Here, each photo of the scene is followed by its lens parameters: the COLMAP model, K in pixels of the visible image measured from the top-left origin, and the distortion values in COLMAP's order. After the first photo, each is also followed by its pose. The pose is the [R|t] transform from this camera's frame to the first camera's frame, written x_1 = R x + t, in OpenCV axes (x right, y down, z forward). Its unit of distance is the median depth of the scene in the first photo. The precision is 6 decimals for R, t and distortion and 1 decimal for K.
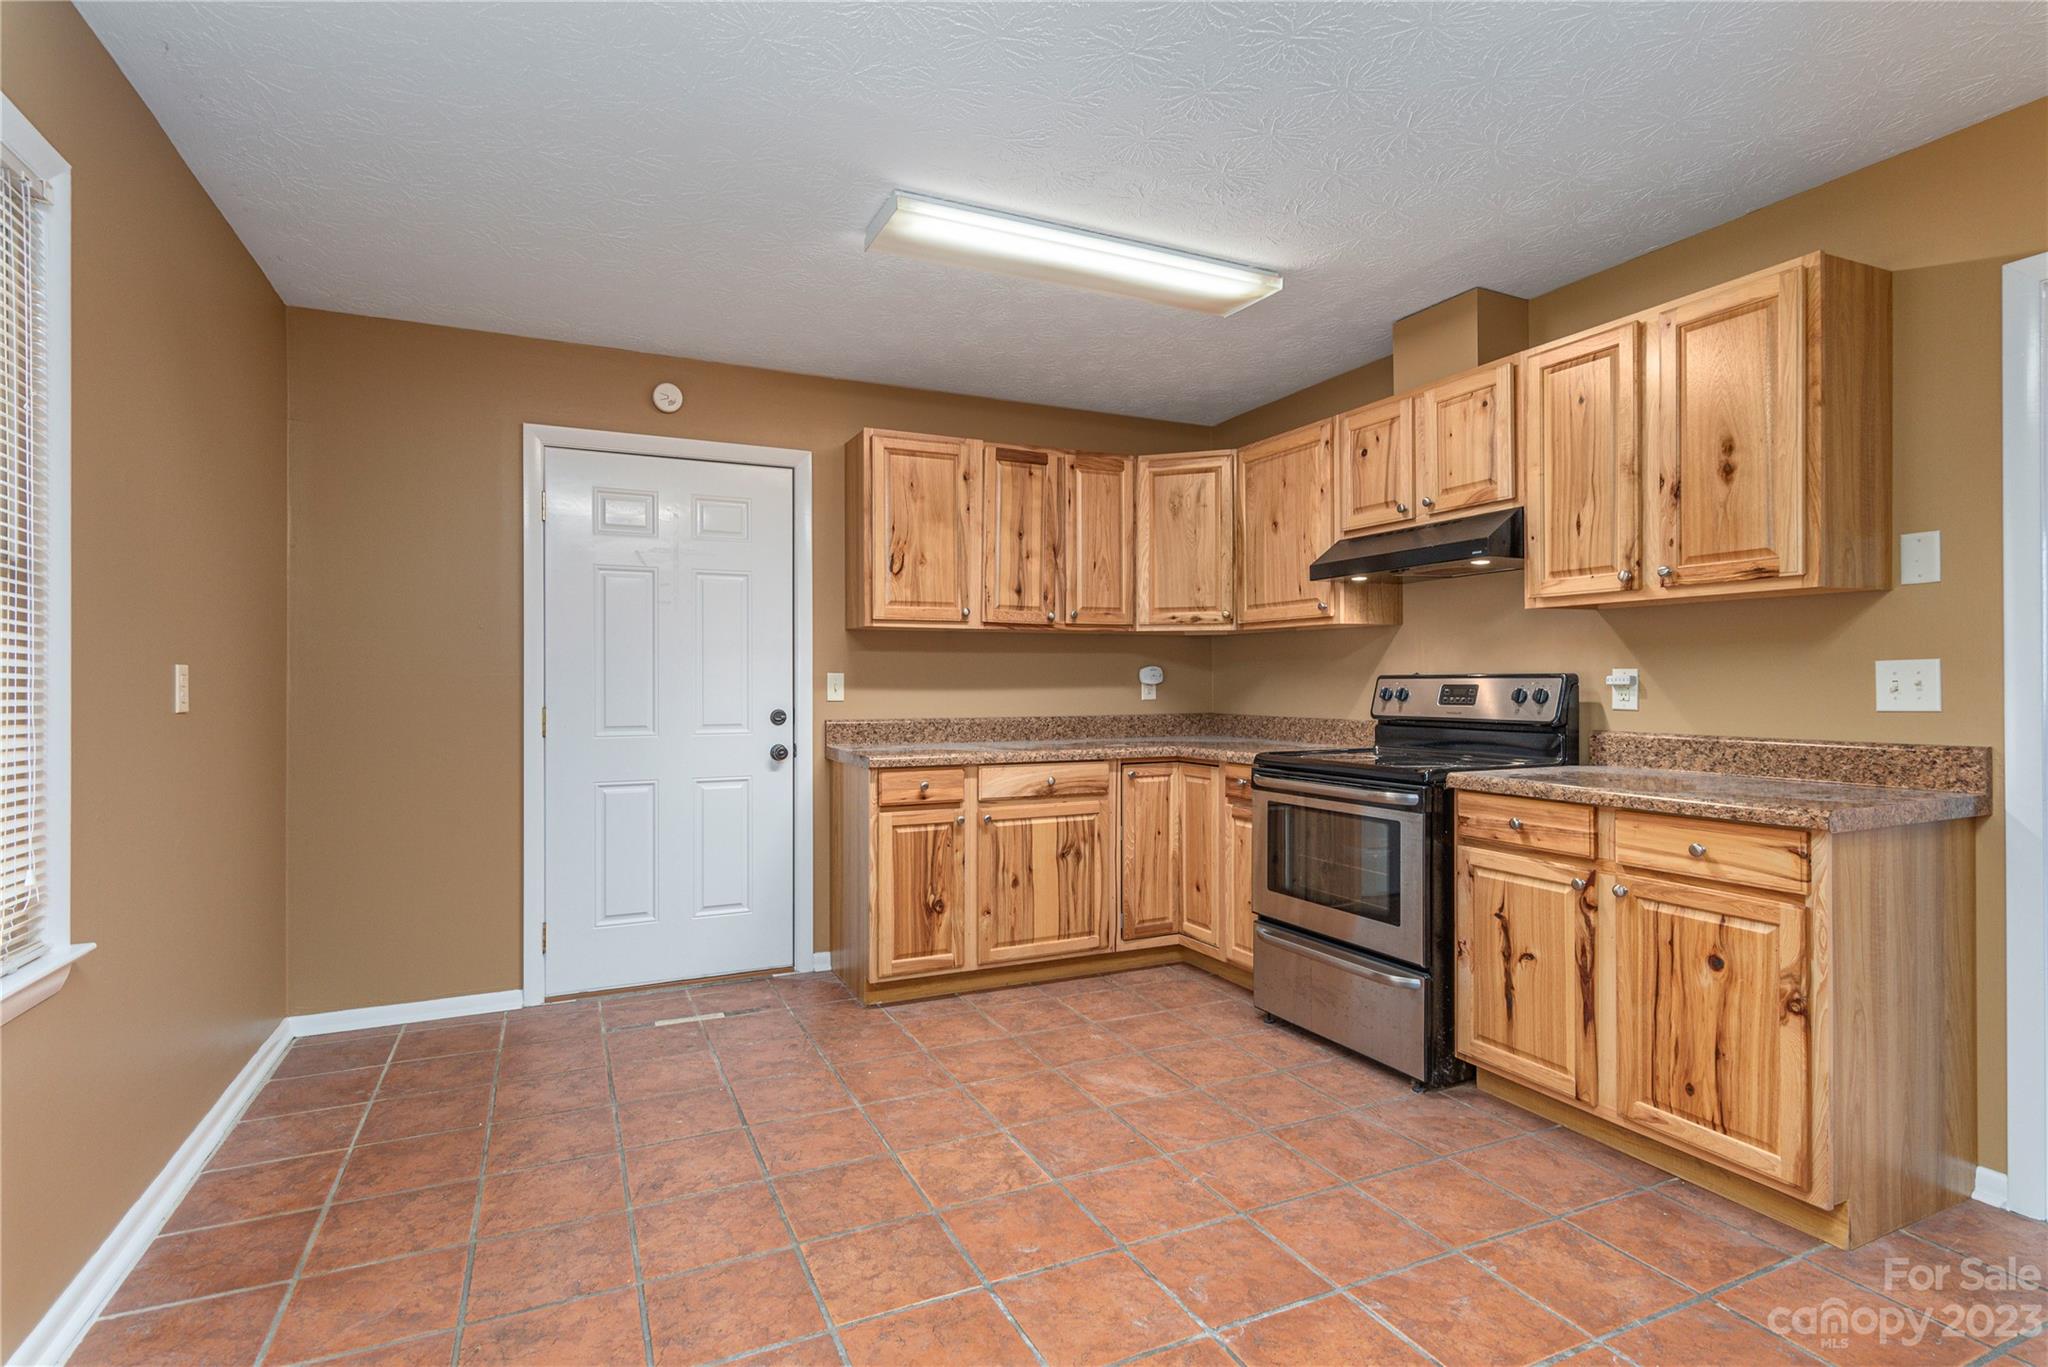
lens RADIAL K [[1005.1, 0, 1018.4], [0, 1005.1, 684.0], [0, 0, 1]] dist [0.012394, -0.000489]
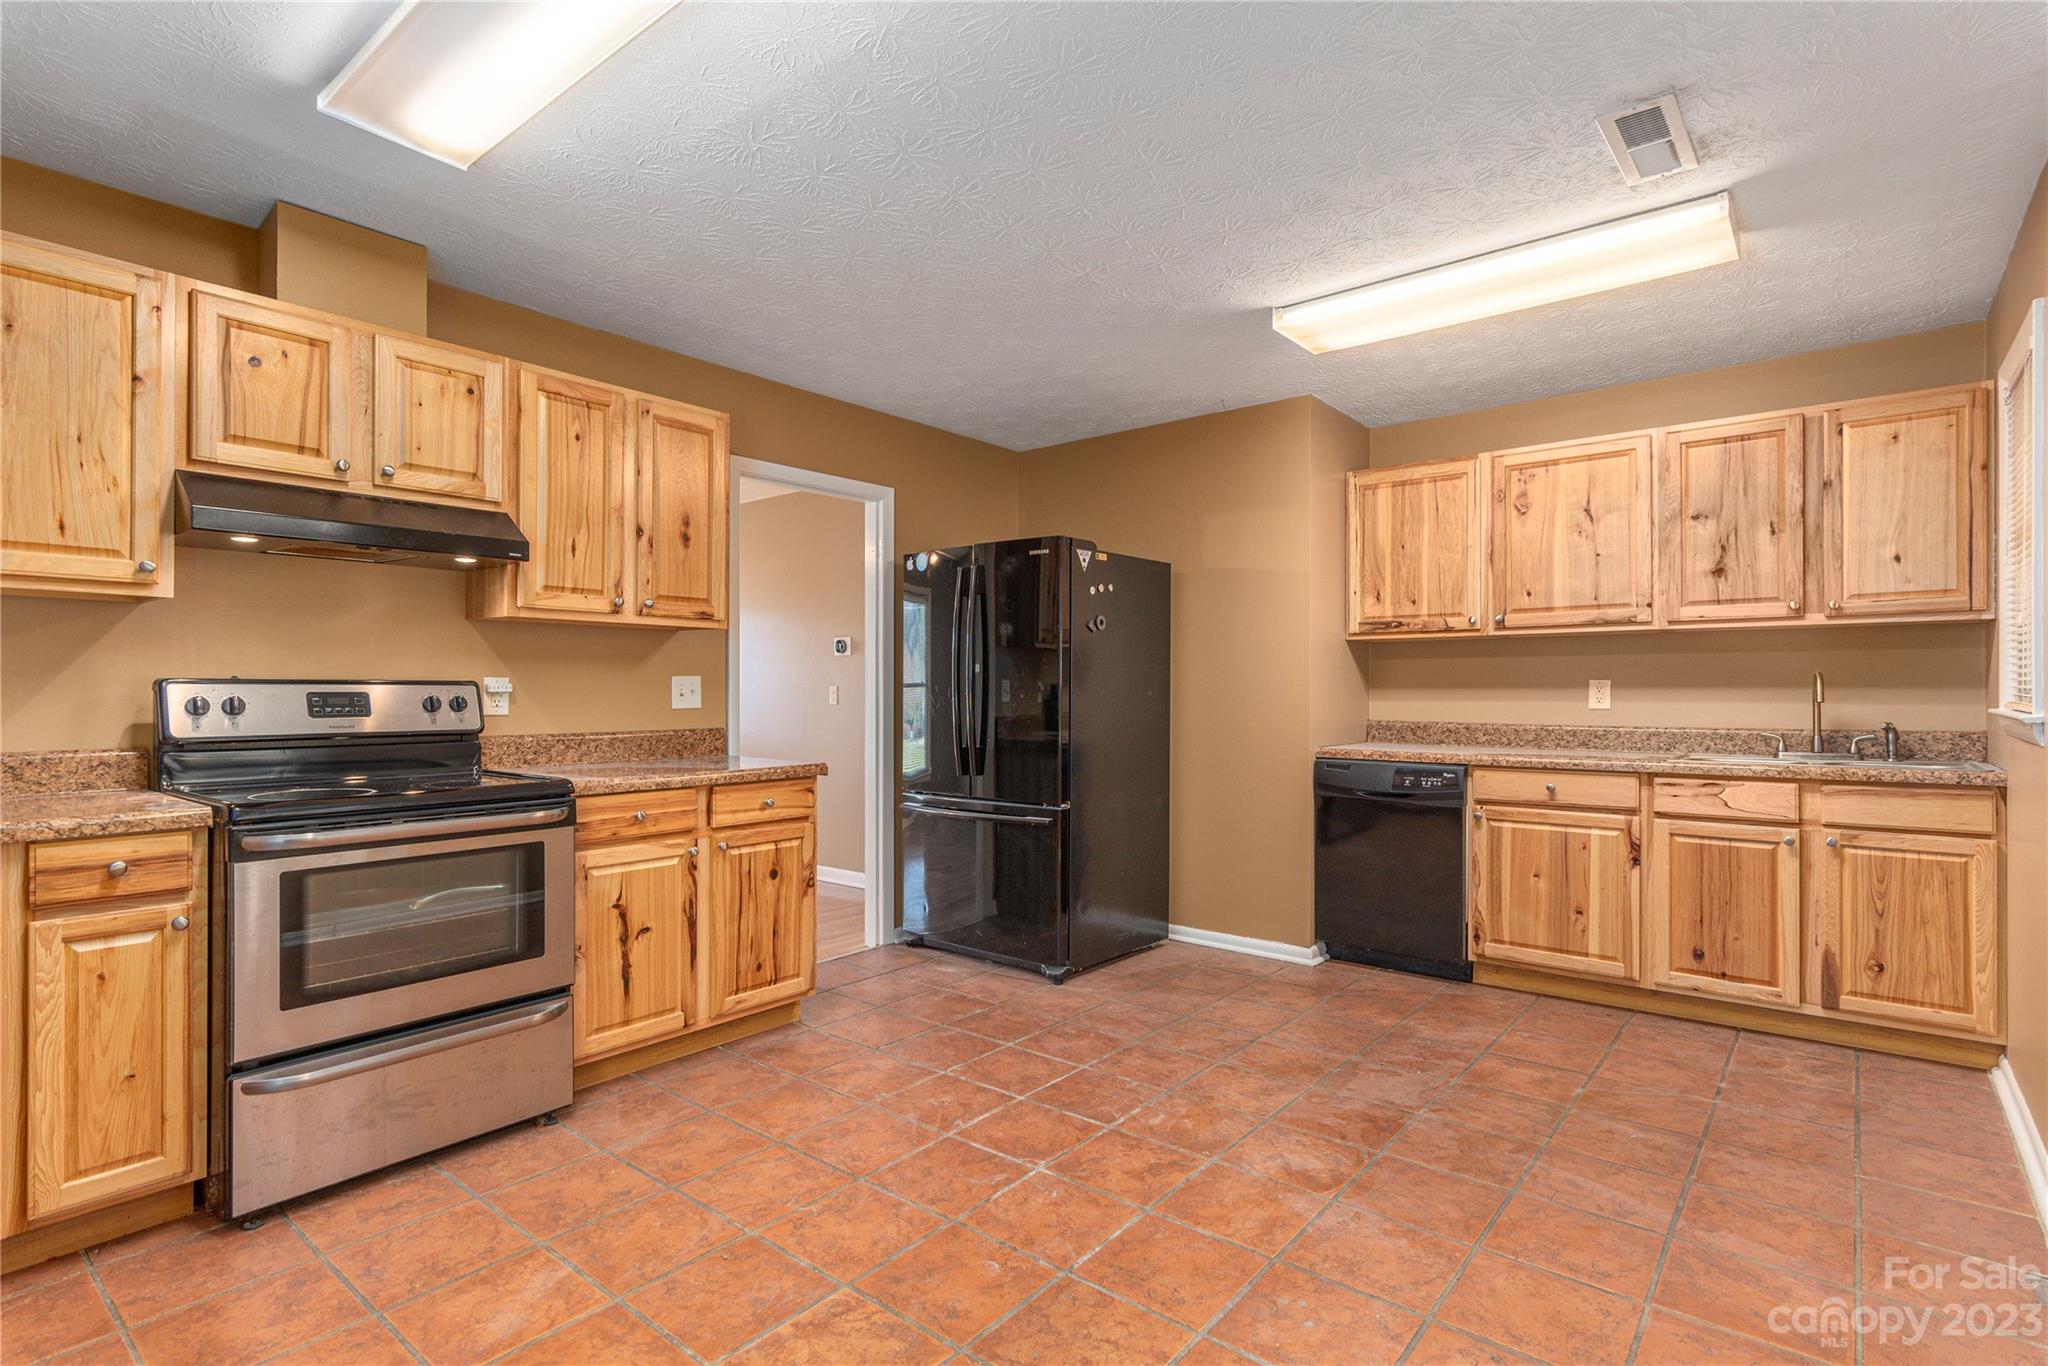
lens RADIAL K [[1005.1, 0, 1021.7], [0, 1005.1, 685.4], [0, 0, 1]] dist [0.012394, -0.000489]
pose [[-0.435201, 0.005448, 0.900317, -0.735008], [-0.000089, 0.999981, -0.006094, 0.000260], [-0.900333, -0.002732, -0.435192, 1.158623]]
